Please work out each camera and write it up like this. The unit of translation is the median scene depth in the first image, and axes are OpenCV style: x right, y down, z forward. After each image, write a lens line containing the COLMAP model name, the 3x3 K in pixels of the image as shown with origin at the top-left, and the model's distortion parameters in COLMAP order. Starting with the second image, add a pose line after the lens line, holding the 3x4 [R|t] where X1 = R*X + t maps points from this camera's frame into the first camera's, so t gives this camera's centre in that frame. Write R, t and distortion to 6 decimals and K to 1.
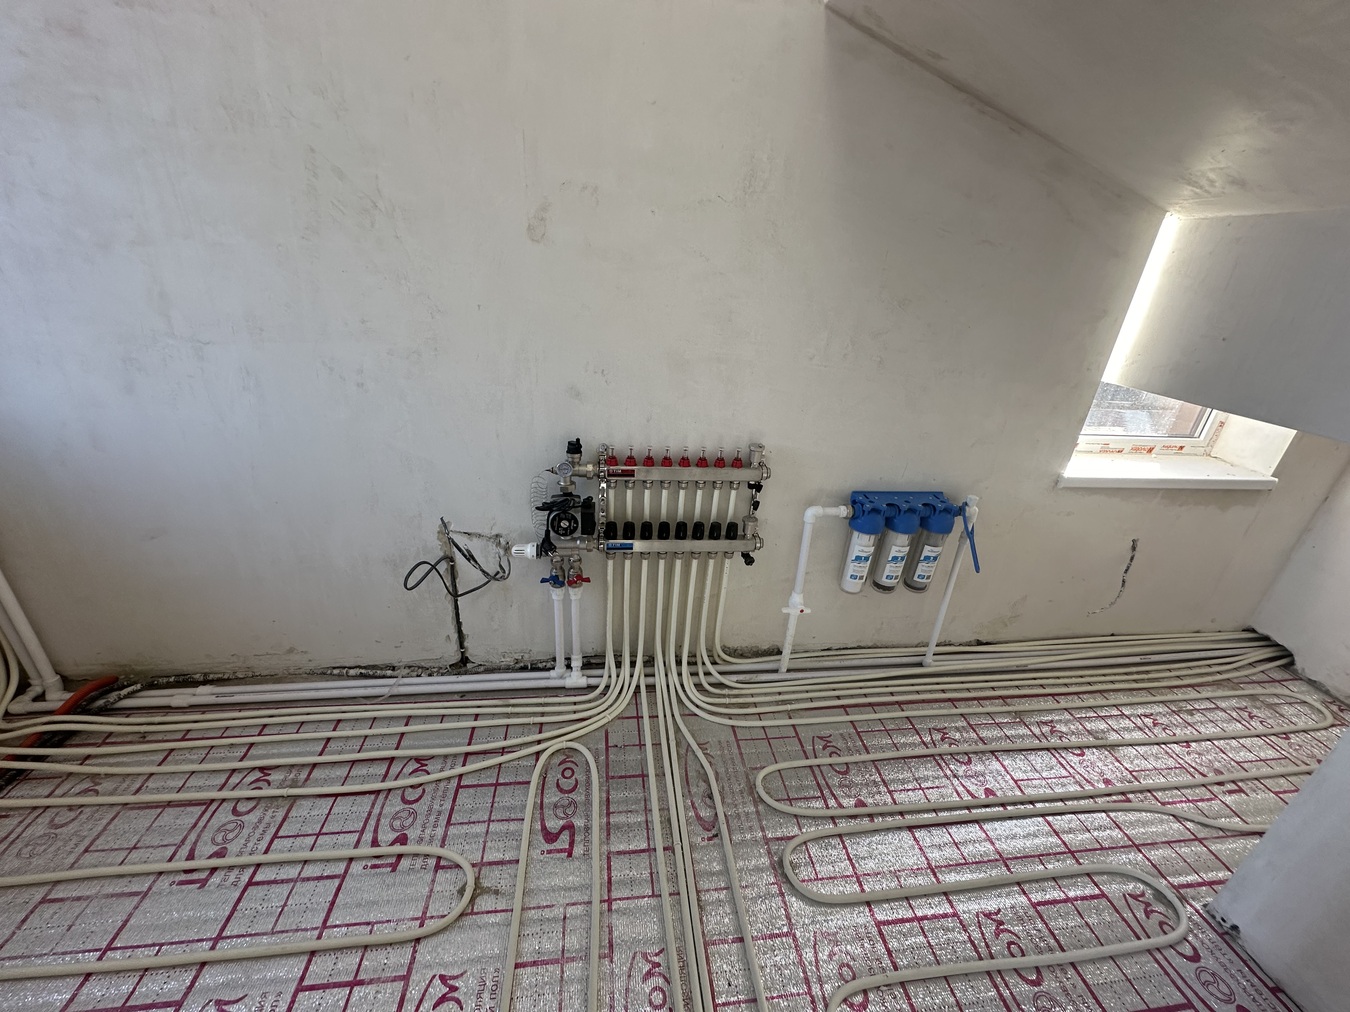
lens RADIAL K [[535.7, 0, 675.8], [0, 535.7, 506.6], [0, 0, 1]] dist [-0.000984, -0.000067]
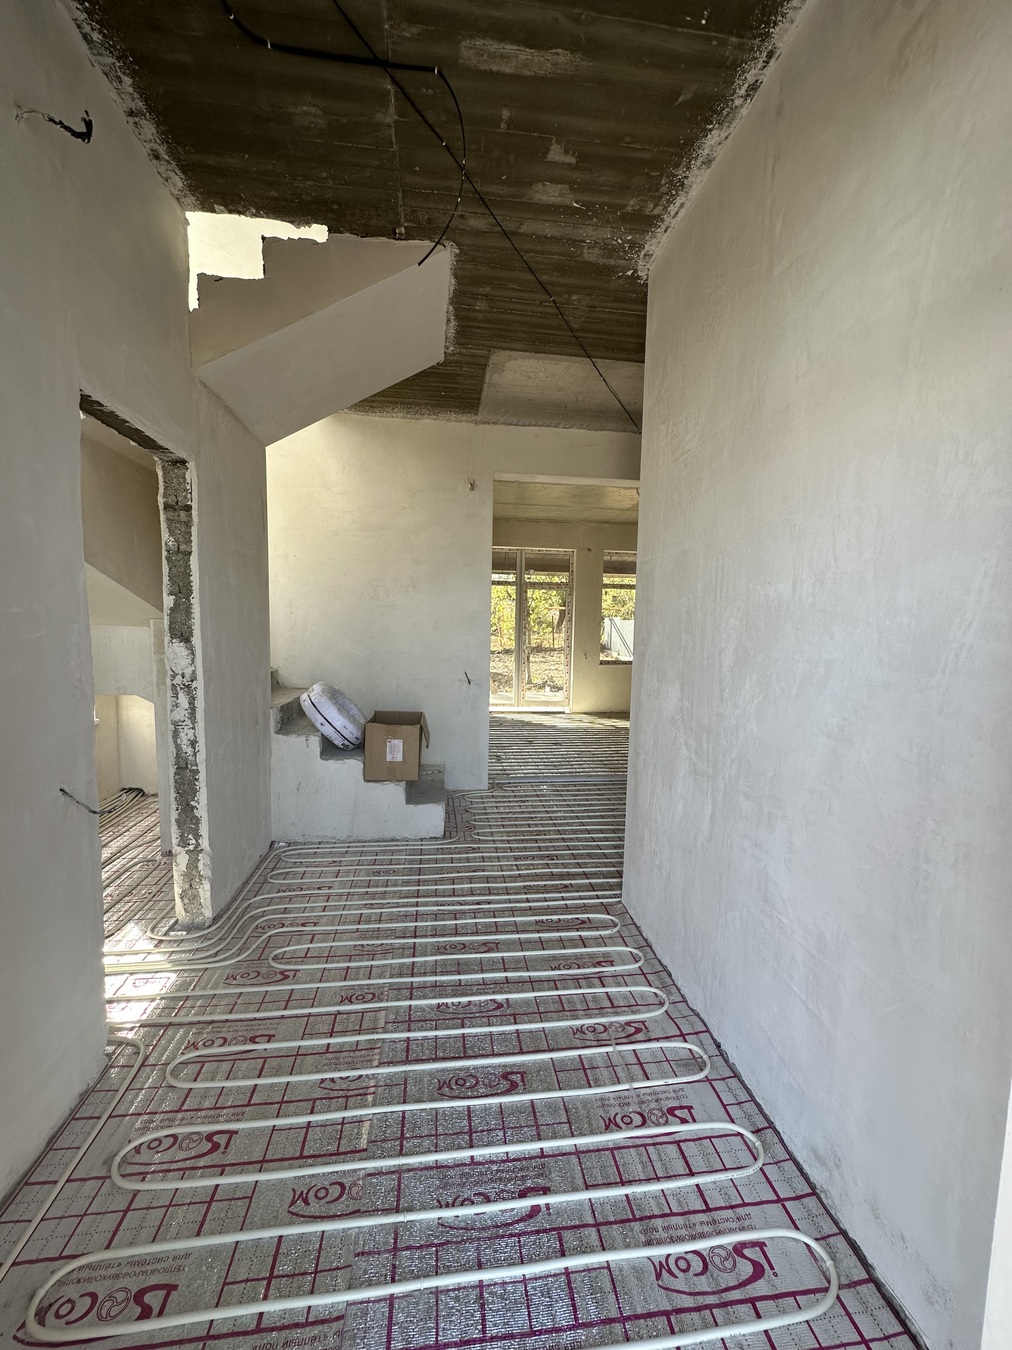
lens RADIAL K [[535.7, 0, 506.0], [0, 535.7, 675.0], [0, 0, 1]] dist [-0.000984, -0.000067]
pose [[0.005580, -0.160345, 0.987045, -1.025138], [0.404043, 0.903263, 0.144450, 0.141110], [-0.914723, 0.398003, 0.069827, -0.778978]]
